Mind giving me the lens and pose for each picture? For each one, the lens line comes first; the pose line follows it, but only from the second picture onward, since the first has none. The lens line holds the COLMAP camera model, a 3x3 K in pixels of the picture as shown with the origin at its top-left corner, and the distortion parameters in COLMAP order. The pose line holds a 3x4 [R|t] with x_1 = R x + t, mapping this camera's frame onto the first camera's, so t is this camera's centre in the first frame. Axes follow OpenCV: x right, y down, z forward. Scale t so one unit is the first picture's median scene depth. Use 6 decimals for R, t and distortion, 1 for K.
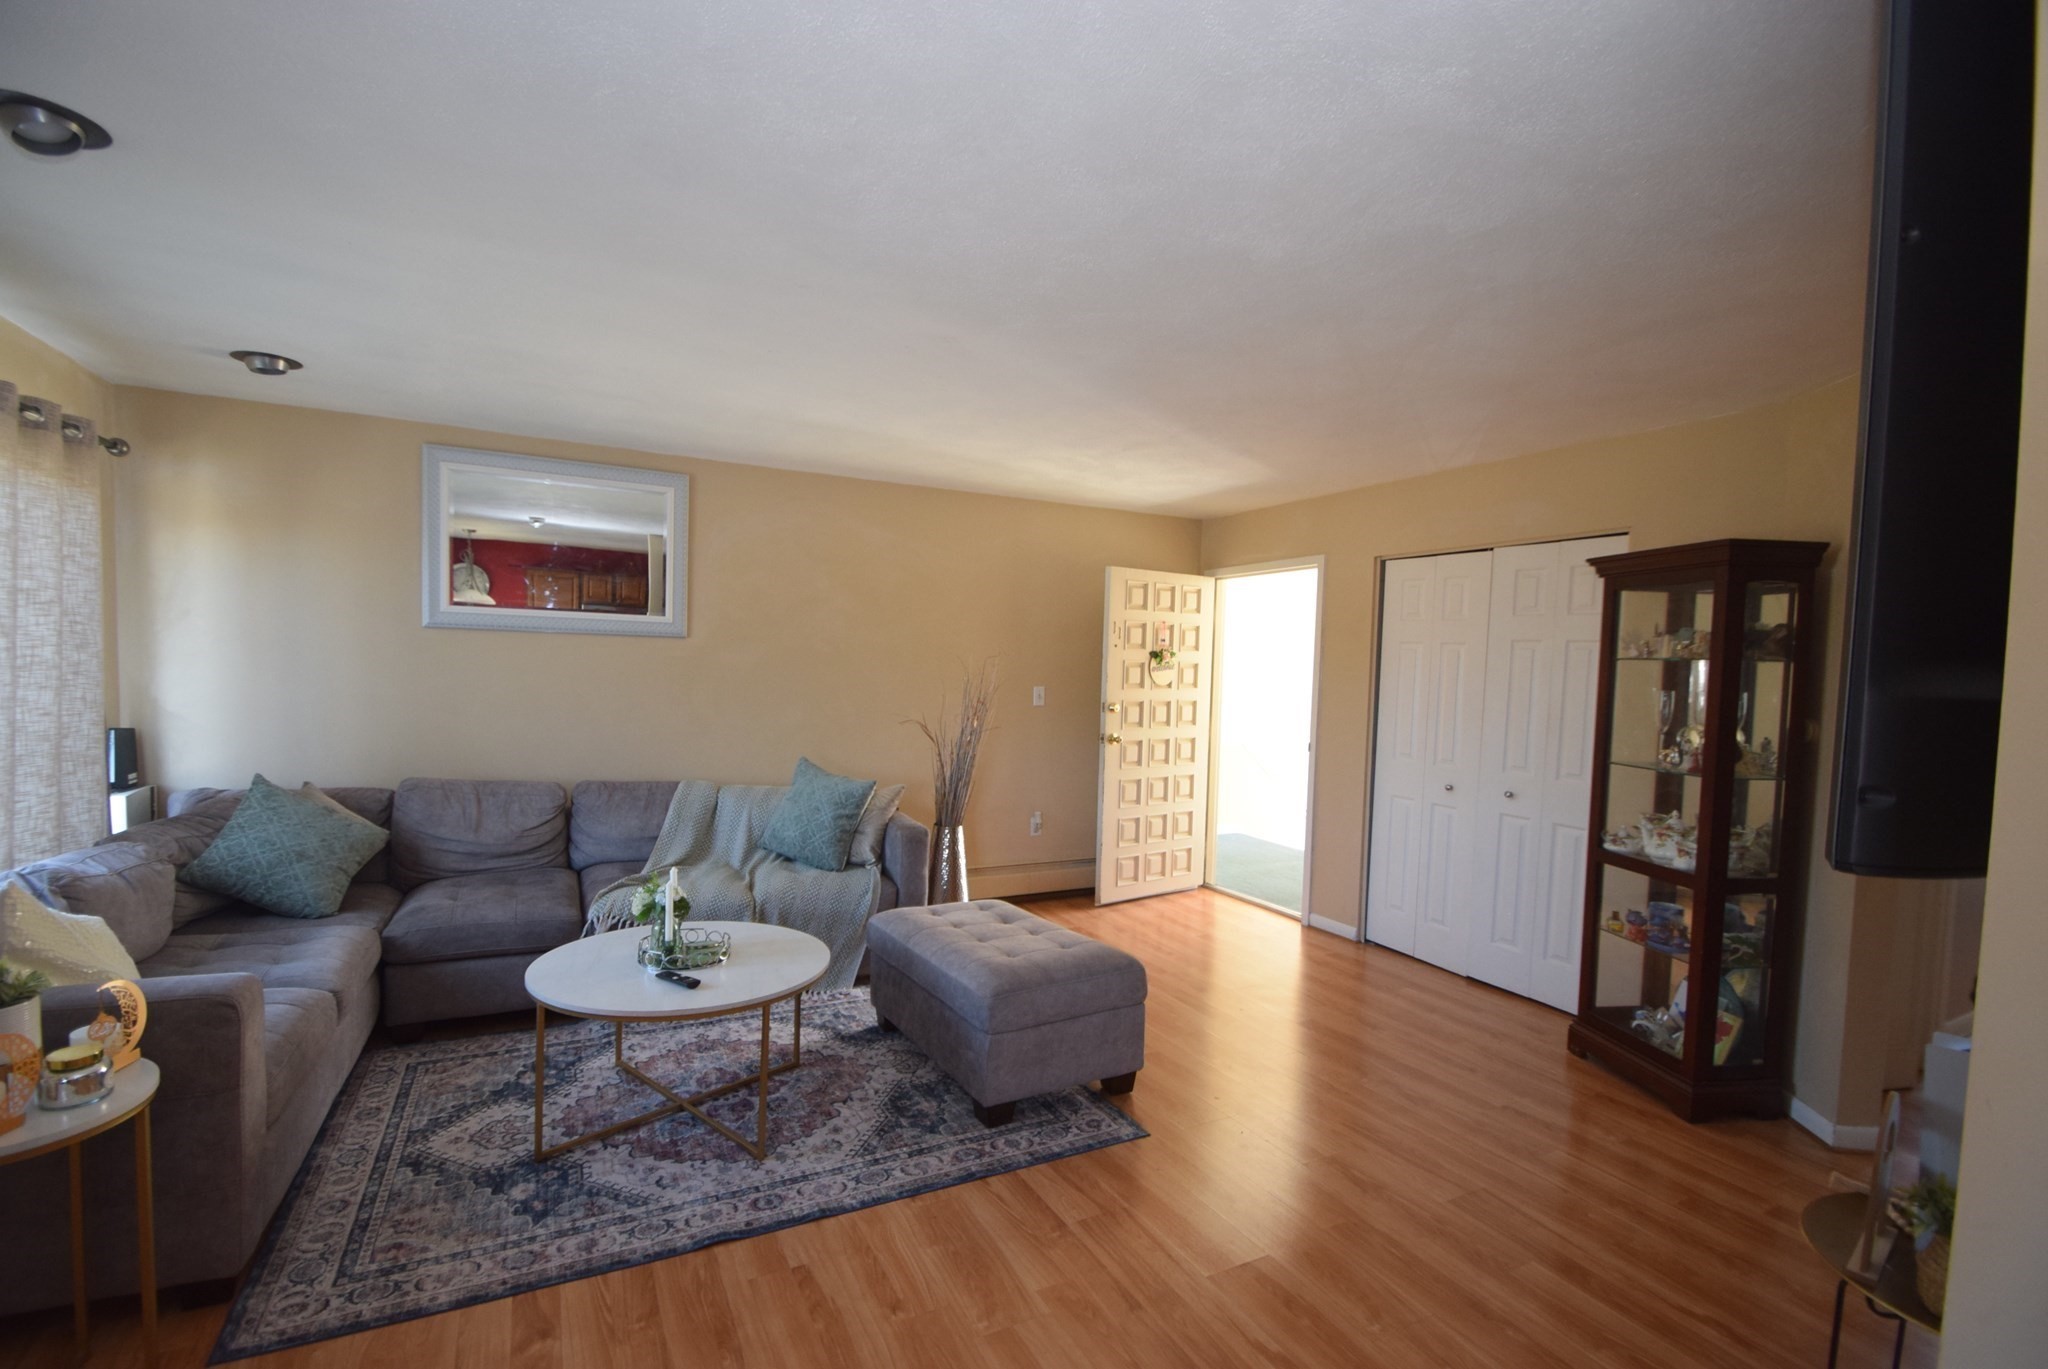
lens RADIAL K [[900.9, 0, 1005.8], [0, 900.9, 700.5], [0, 0, 1]] dist [0.000454, -0.000060]
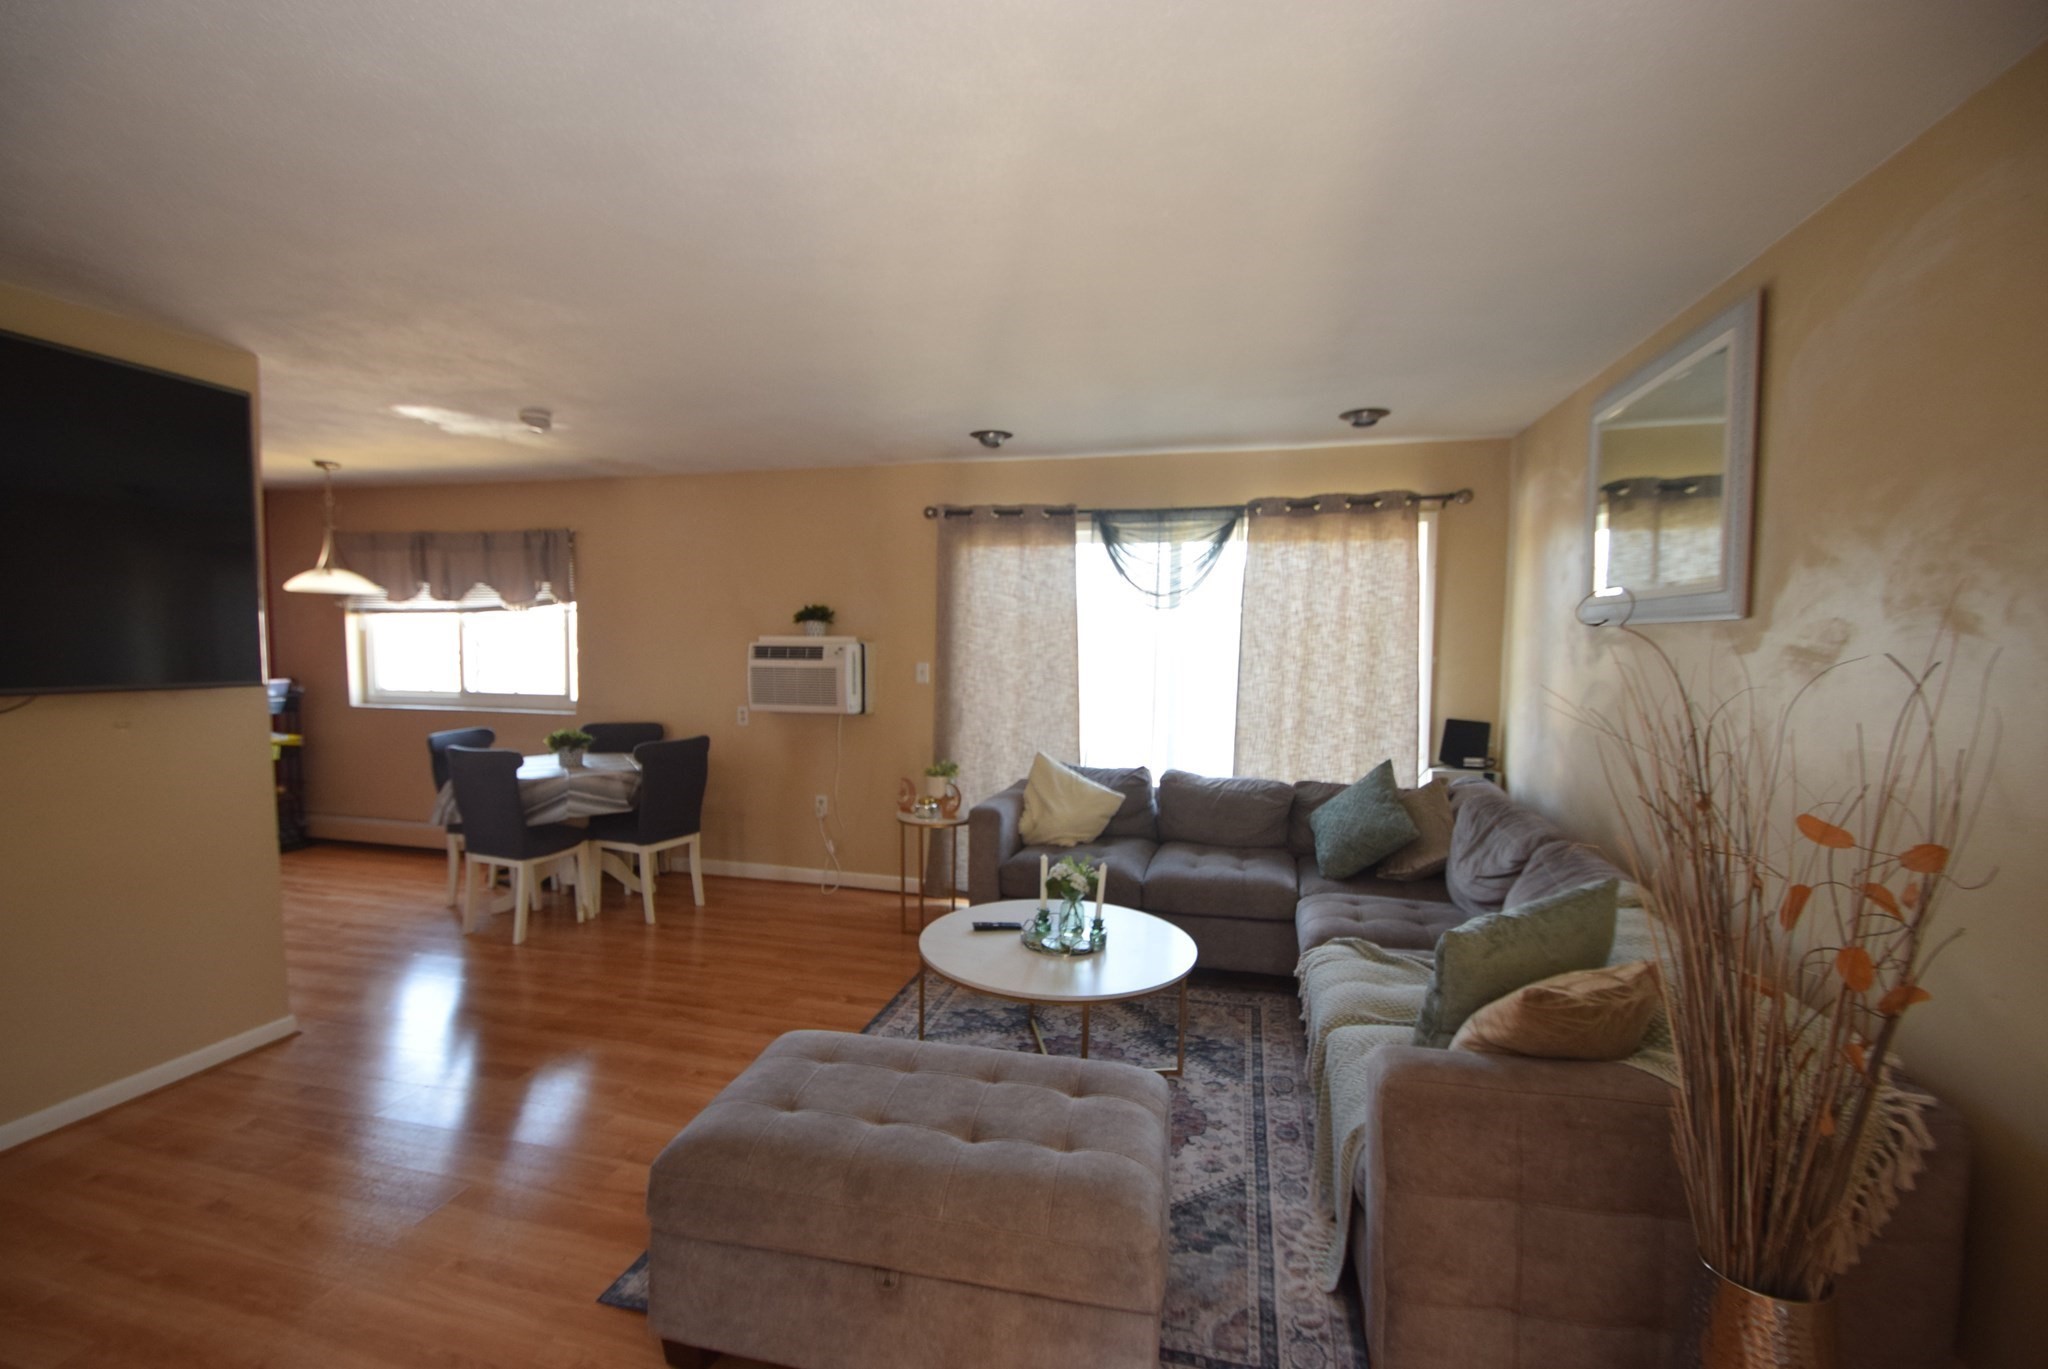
lens RADIAL K [[905.7, 0, 1005.0], [0, 905.7, 708.2], [0, 0, 1]] dist [0.017766, -0.019459]
pose [[-0.665226, 0.019886, -0.746377, 0.339120], [-0.055367, 0.995579, 0.075873, -0.040927], [0.744586, 0.091798, -0.661184, 1.195236]]
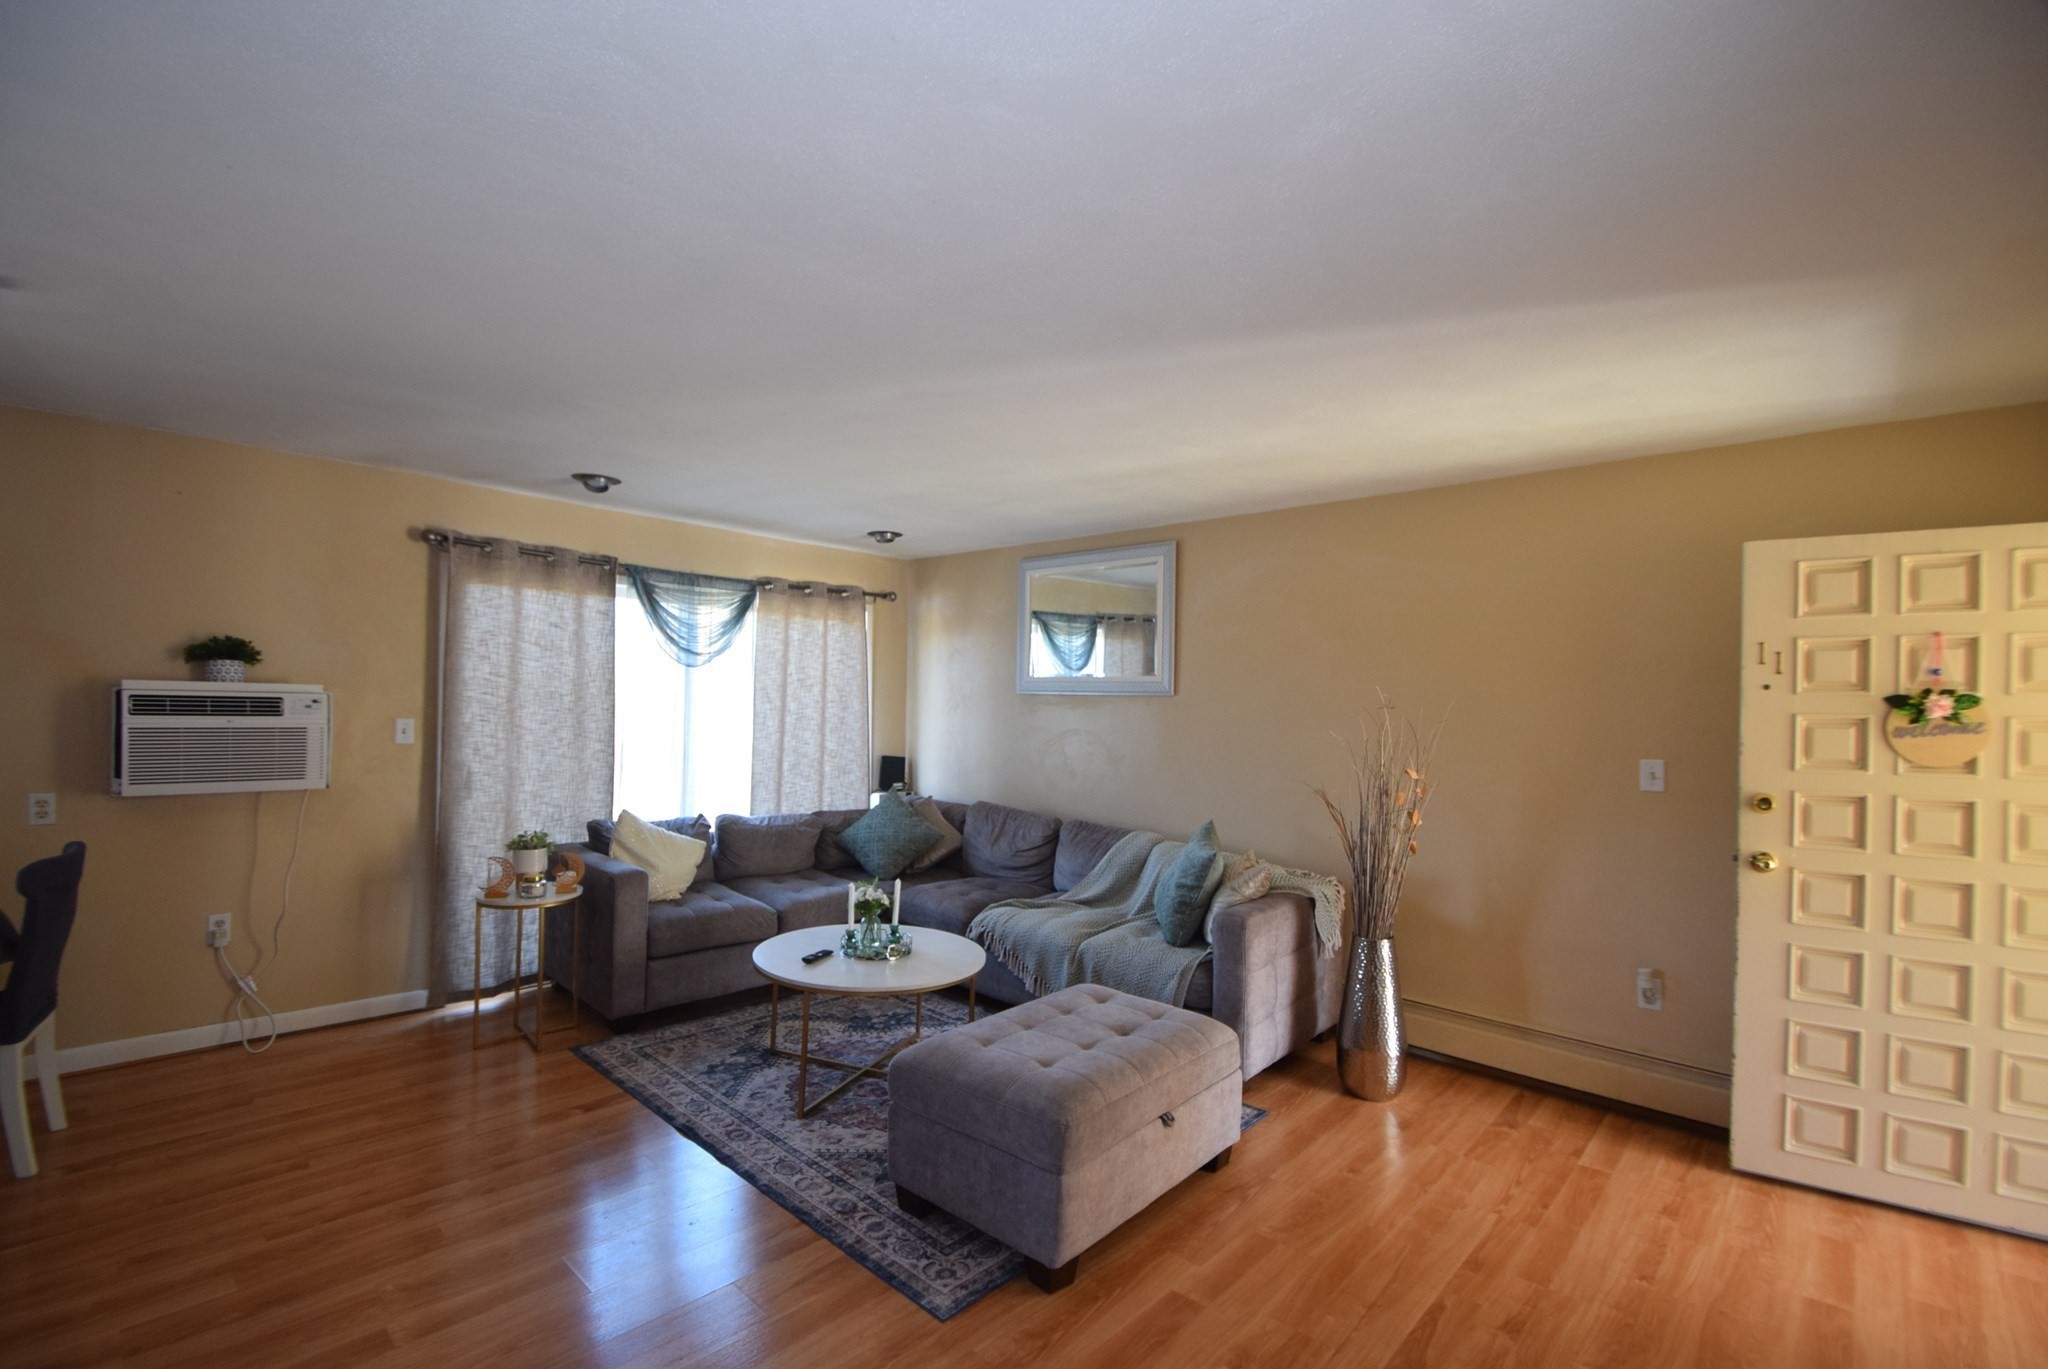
lens RADIAL K [[900.9, 0, 1005.8], [0, 900.9, 700.5], [0, 0, 1]] dist [0.000454, -0.000060]
pose [[0.333421, -0.024995, -0.942447, 0.652344], [-0.049282, 0.997820, -0.043899, -0.009798], [0.941489, 0.061082, 0.331462, 0.546214]]
